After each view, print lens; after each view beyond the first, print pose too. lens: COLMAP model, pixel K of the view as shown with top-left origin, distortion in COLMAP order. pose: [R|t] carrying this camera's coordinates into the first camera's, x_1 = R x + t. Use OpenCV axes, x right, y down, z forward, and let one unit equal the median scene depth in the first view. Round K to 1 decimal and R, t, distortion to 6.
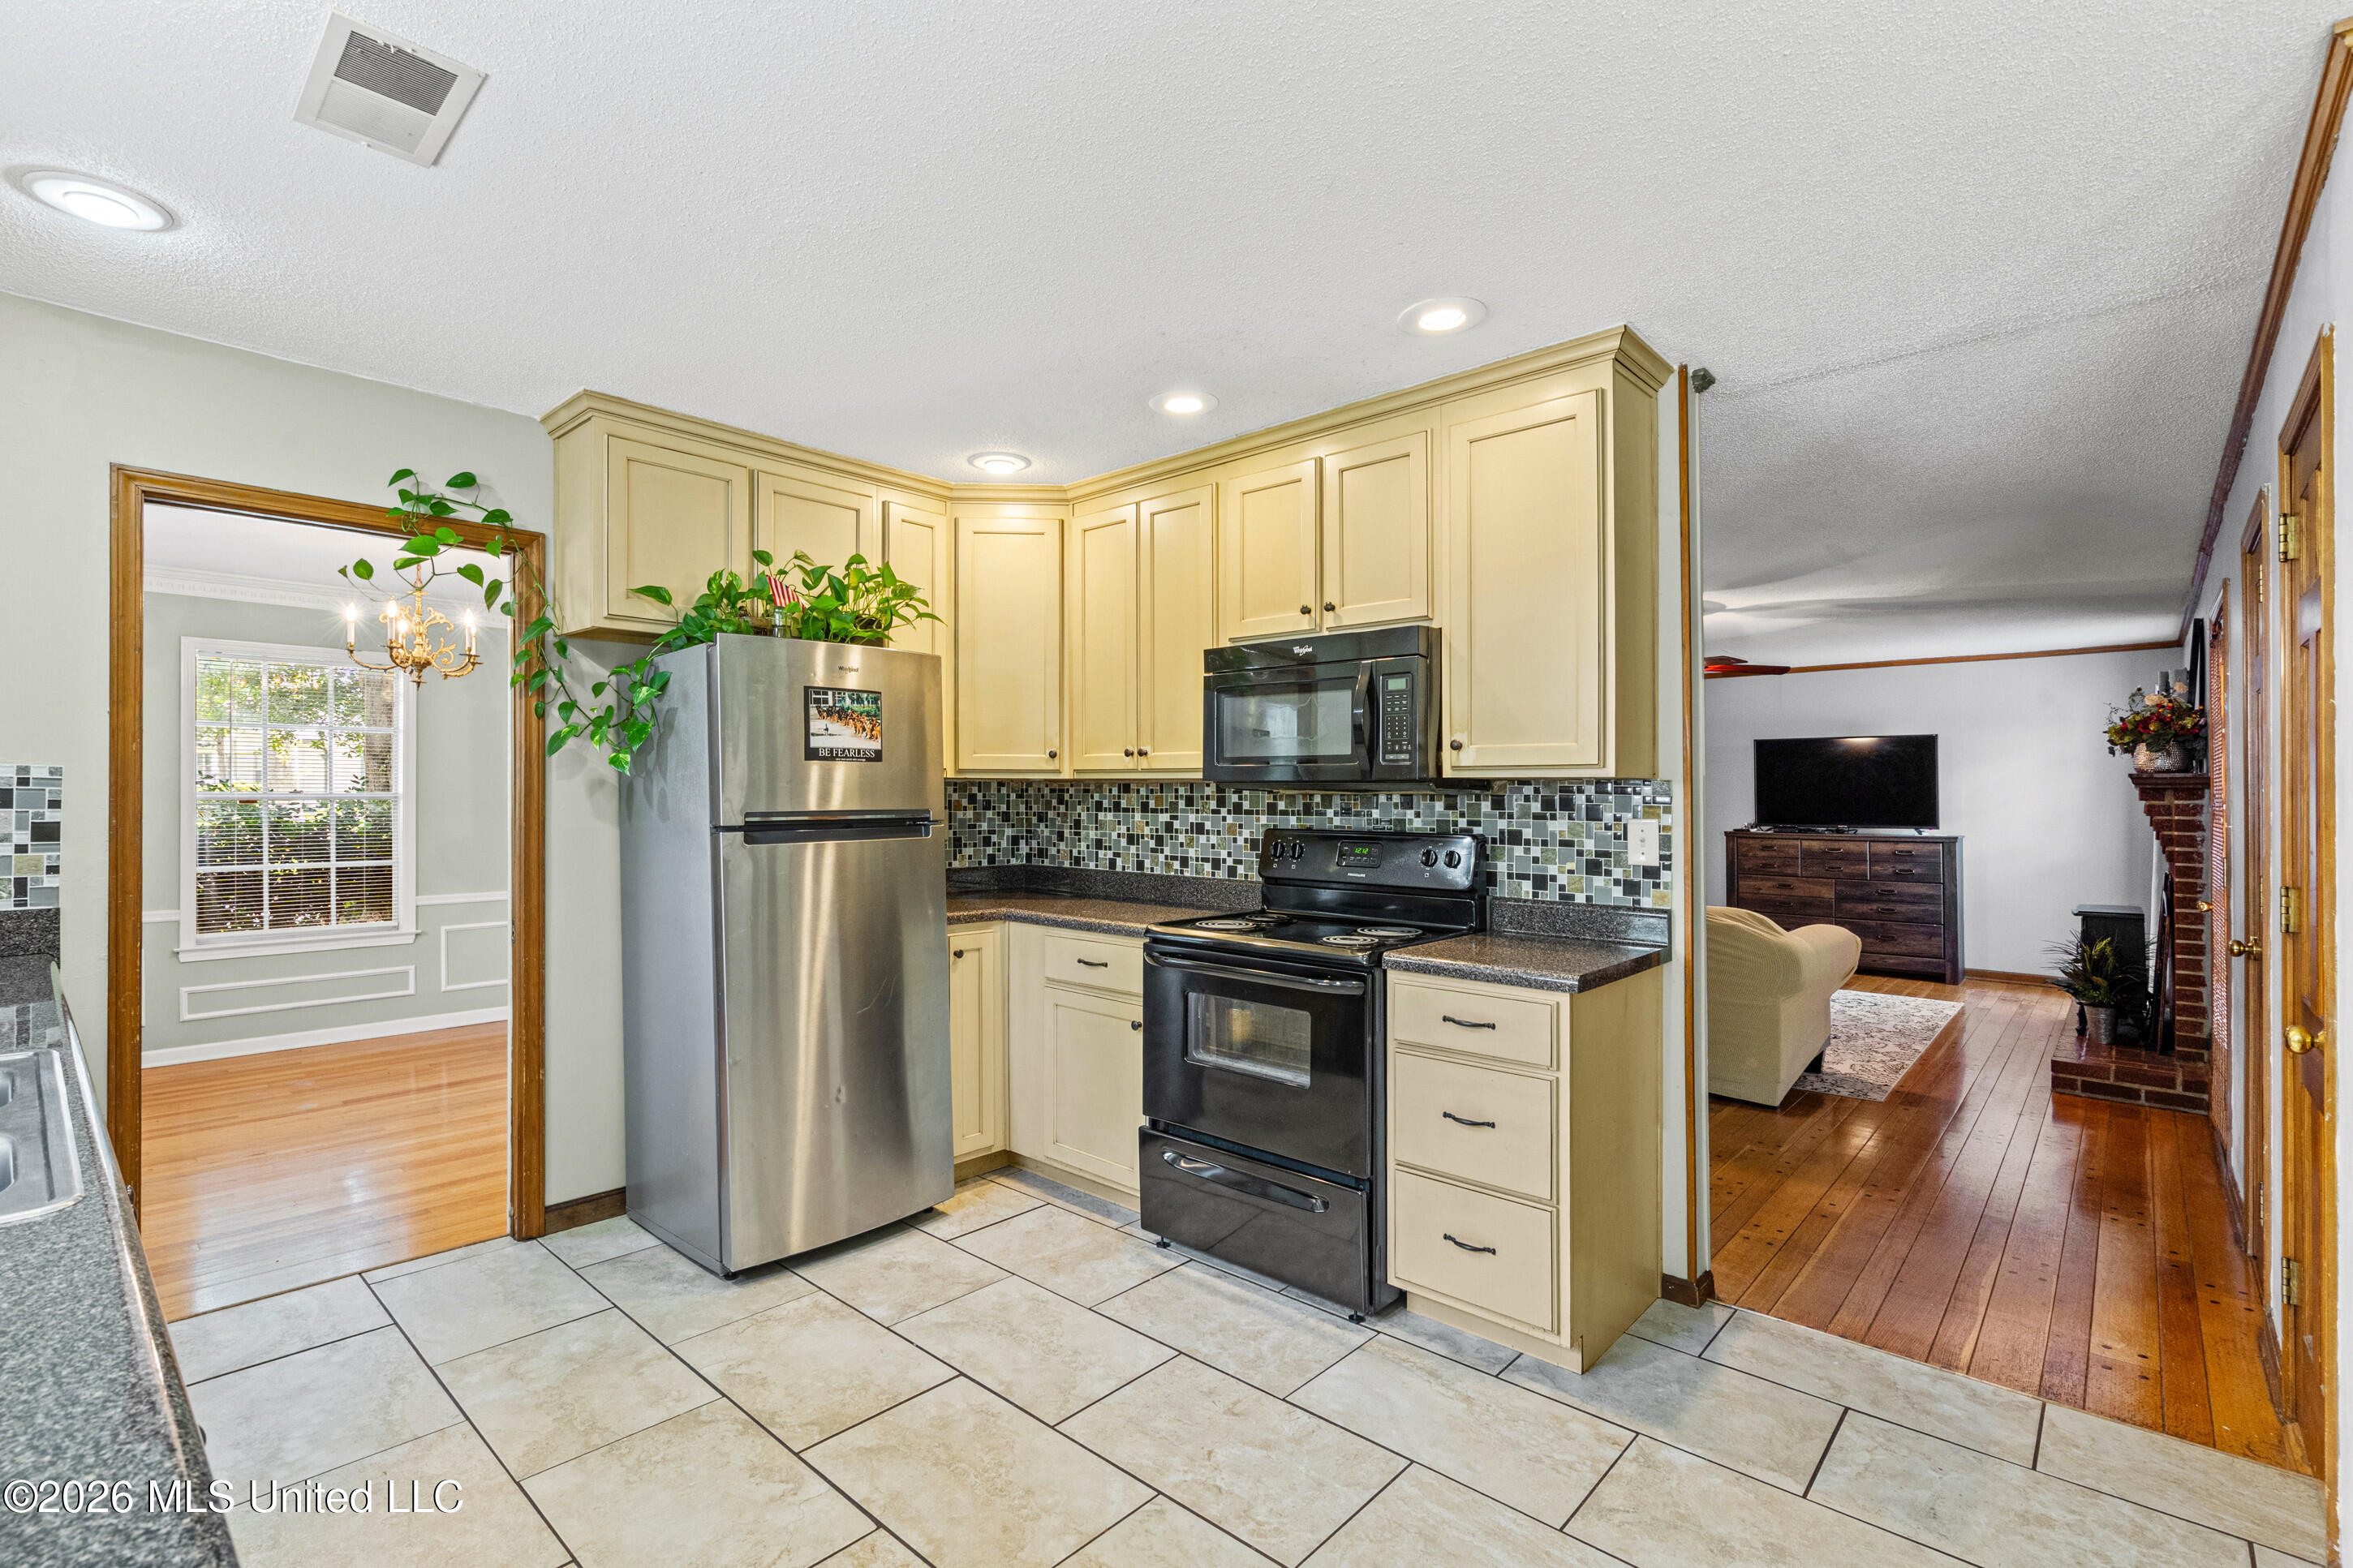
lens RADIAL K [[1073.4, 0, 1162.2], [0, 1073.4, 785.1], [0, 0, 1]] dist [-0.010641, 0.002546]
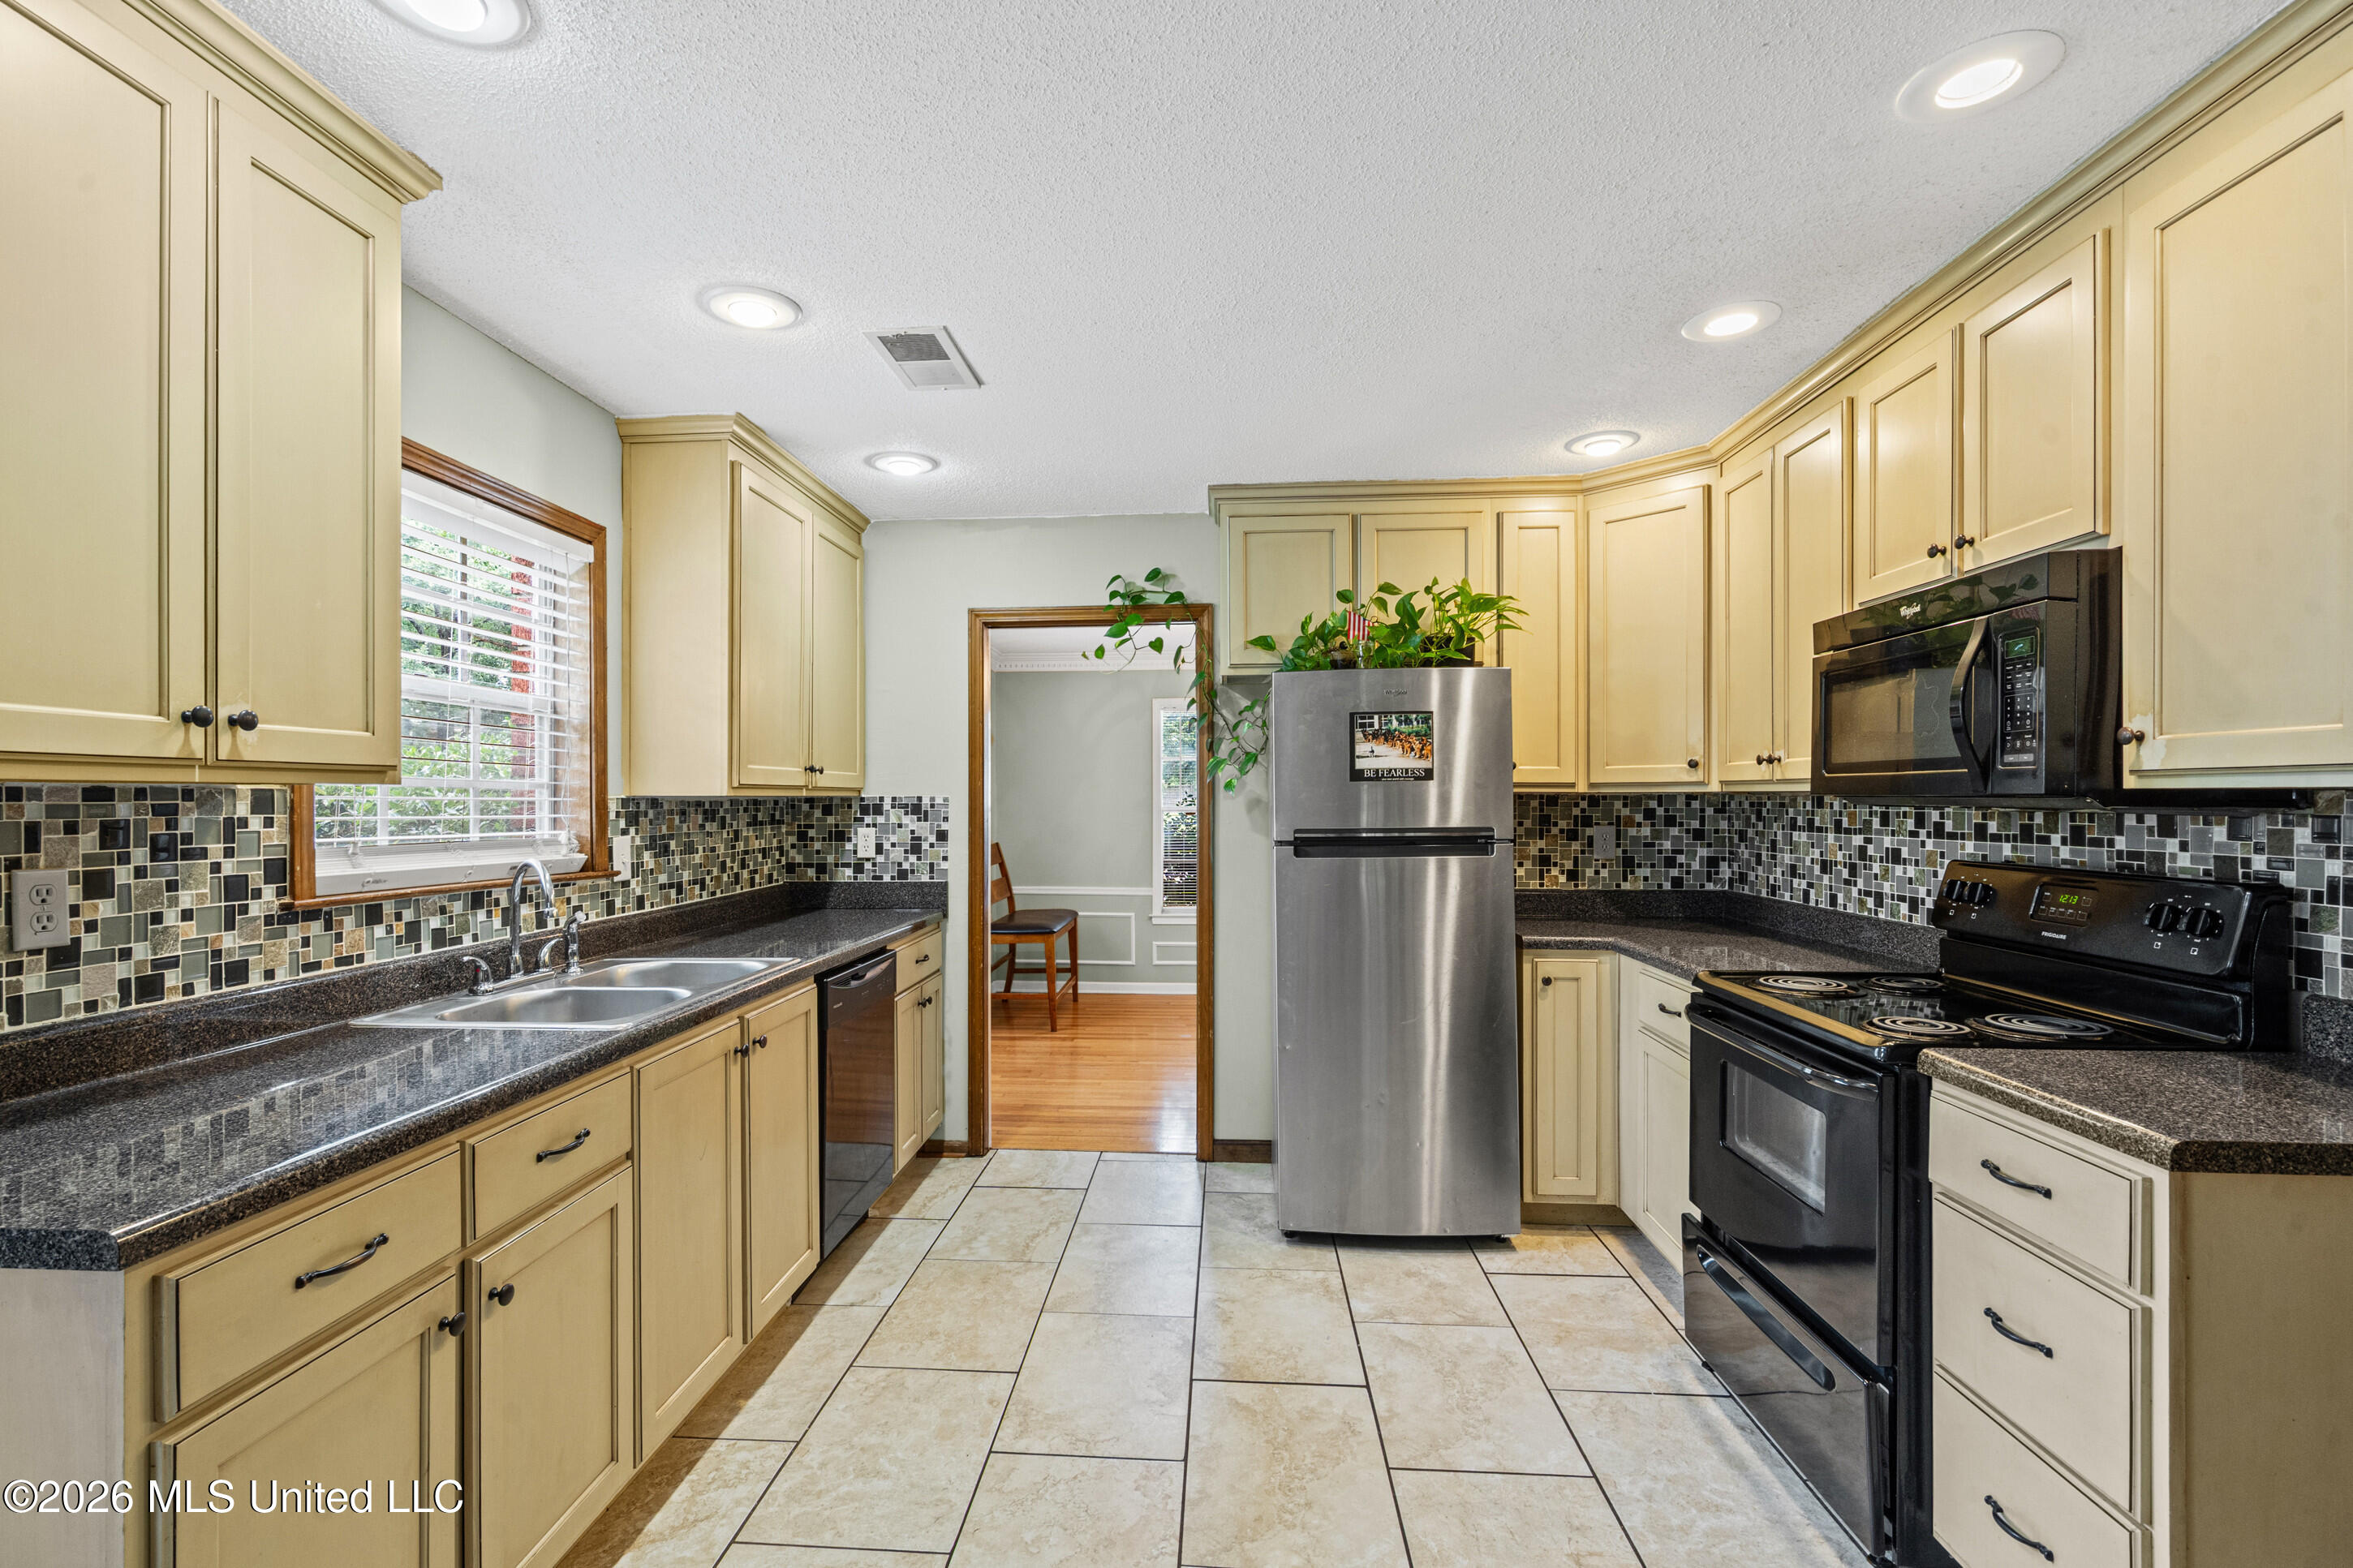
lens RADIAL K [[1073.4, 0, 1152.6], [0, 1073.4, 802.5], [0, 0, 1]] dist [-0.010641, 0.002546]
pose [[0.616620, -0.004680, -0.787247, 0.374089], [0.013045, 0.999906, 0.004274, -0.008489], [0.787153, -0.012905, 0.616623, 0.168391]]
